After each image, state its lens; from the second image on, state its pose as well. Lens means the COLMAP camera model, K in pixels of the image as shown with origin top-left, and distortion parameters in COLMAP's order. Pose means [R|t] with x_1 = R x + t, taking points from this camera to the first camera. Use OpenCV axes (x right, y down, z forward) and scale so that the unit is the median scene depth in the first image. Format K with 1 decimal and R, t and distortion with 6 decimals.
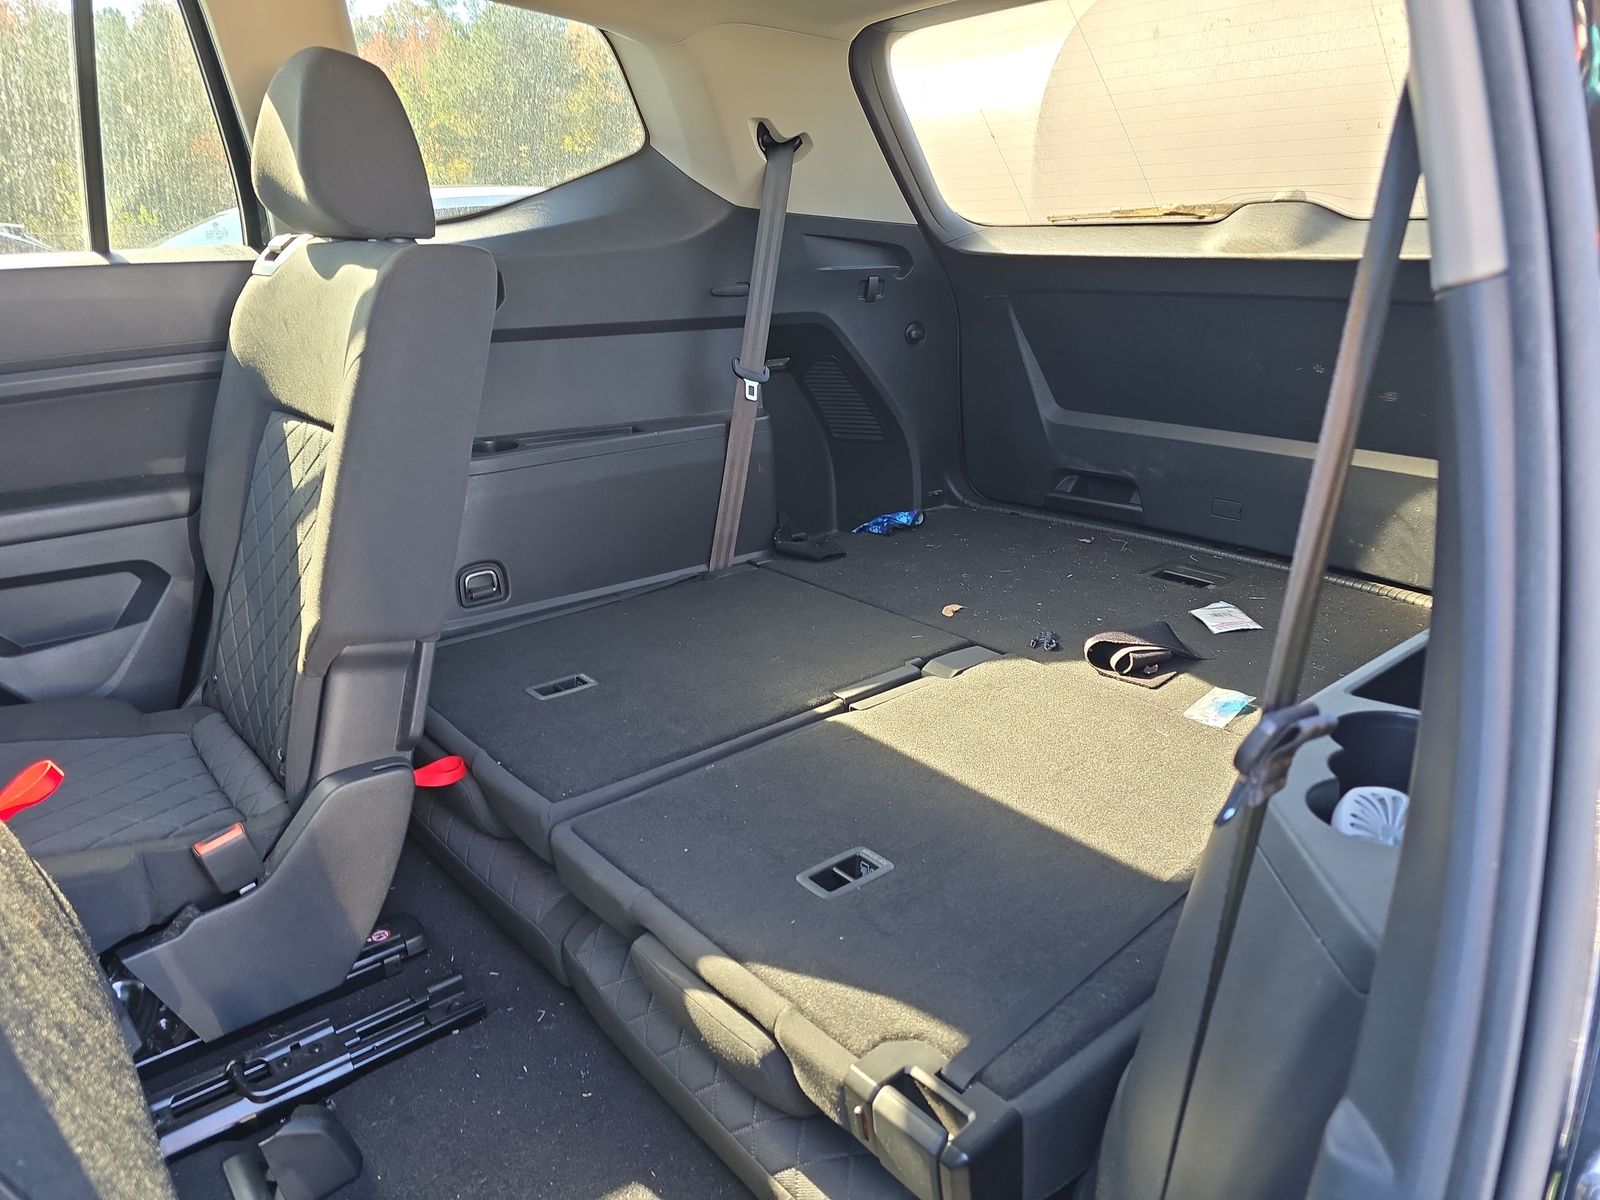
lens RADIAL K [[1077.8, 0, 806.5], [0, 1077.8, 621.5], [0, 0, 1]] dist [0.067802, -0.056849]
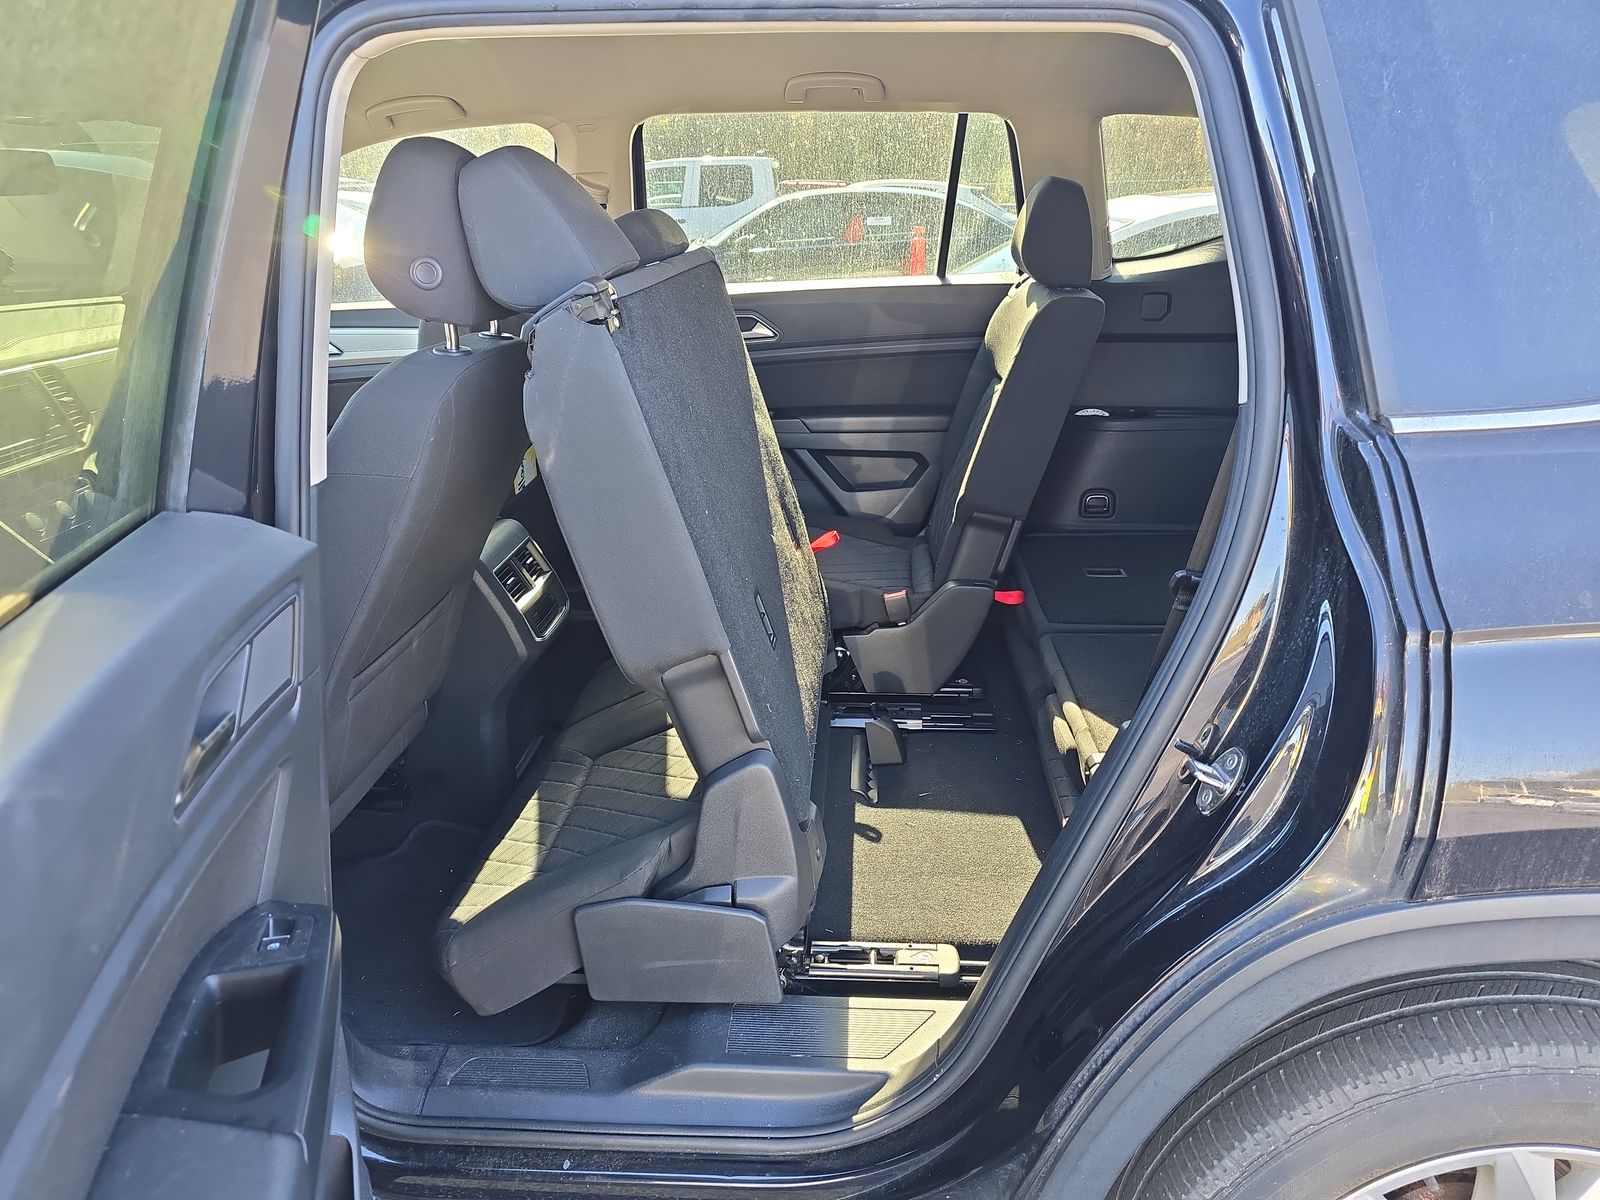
lens RADIAL K [[1077.8, 0, 806.5], [0, 1077.8, 621.5], [0, 0, 1]] dist [0.067802, -0.056849]
pose [[0.729771, 0.257241, -0.633452, 0.534337], [-0.229378, 0.964937, 0.127600, 0.031561], [0.644065, 0.052181, 0.763189, -0.527505]]
